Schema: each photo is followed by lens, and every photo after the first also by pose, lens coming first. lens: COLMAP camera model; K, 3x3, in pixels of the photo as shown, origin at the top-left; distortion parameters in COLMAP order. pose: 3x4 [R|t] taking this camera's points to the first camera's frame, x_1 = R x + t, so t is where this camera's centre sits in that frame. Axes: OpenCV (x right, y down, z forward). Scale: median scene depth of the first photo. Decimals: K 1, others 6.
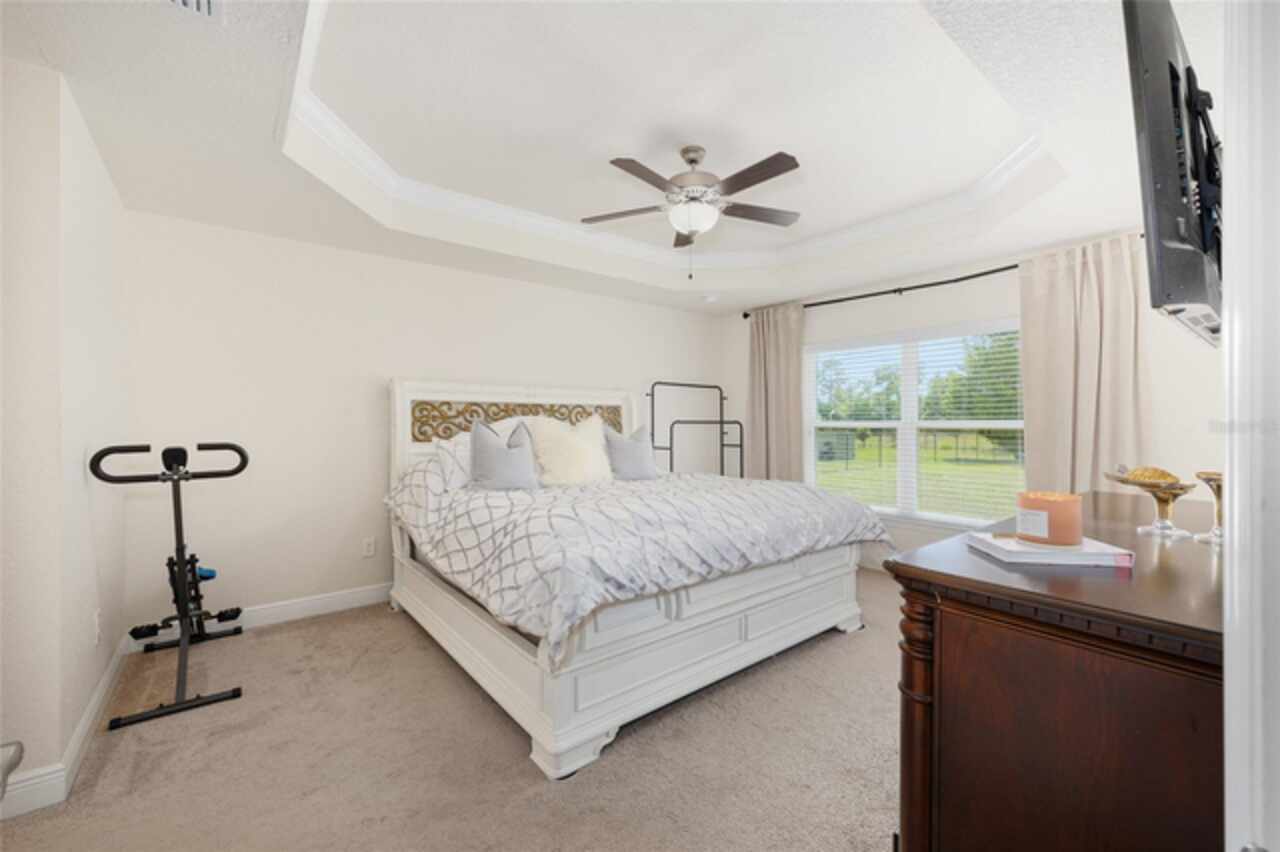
lens RADIAL K [[512.2, 0, 638.3], [0, 512.2, 424.6], [0, 0, 1]] dist [-0.000185, 0.001109]
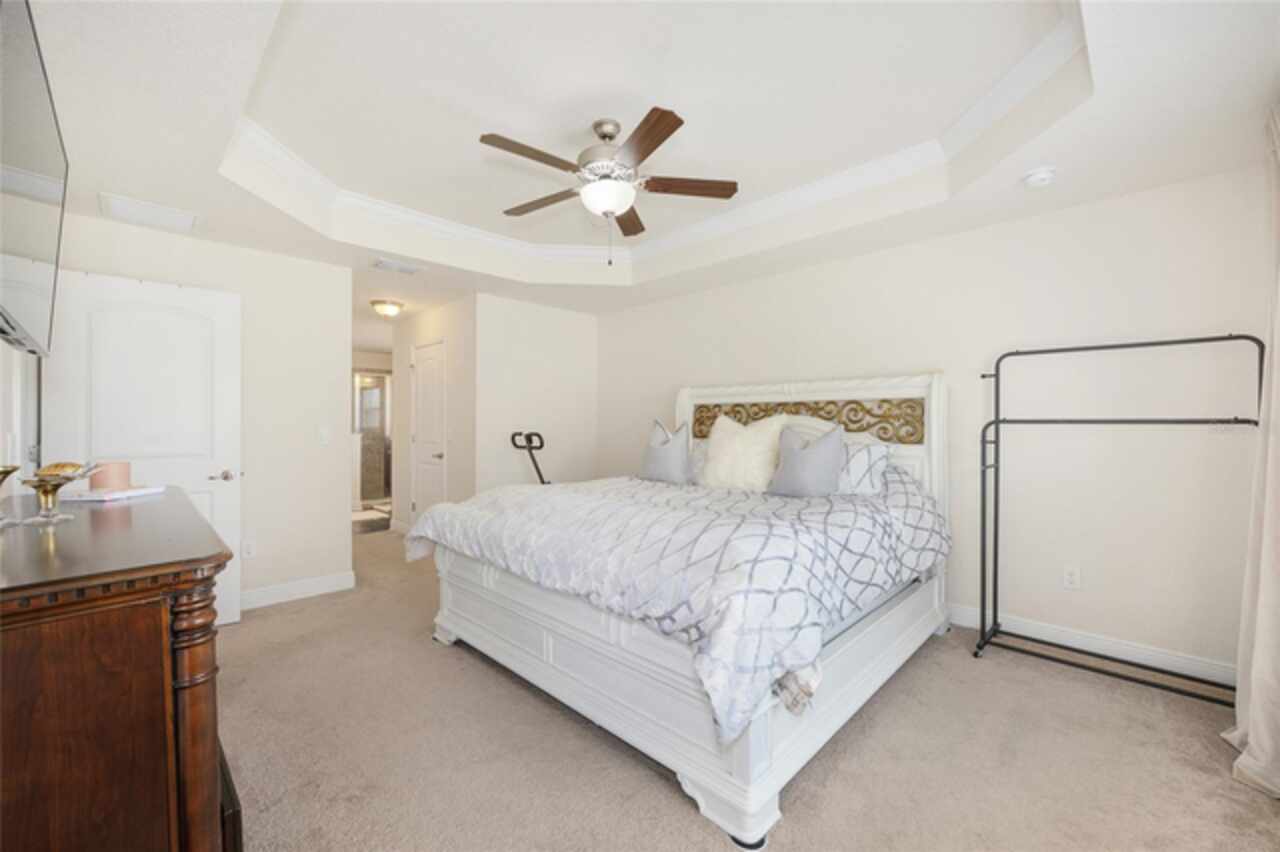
lens RADIAL K [[512.2, 0, 639.0], [0, 512.2, 426.5], [0, 0, 1]] dist [-0.000185, 0.001109]
pose [[0.116457, 0.010634, -0.993139, 0.691189], [-0.002526, 0.999943, 0.010410, -0.005900], [0.993193, 0.001297, 0.116477, 0.641908]]
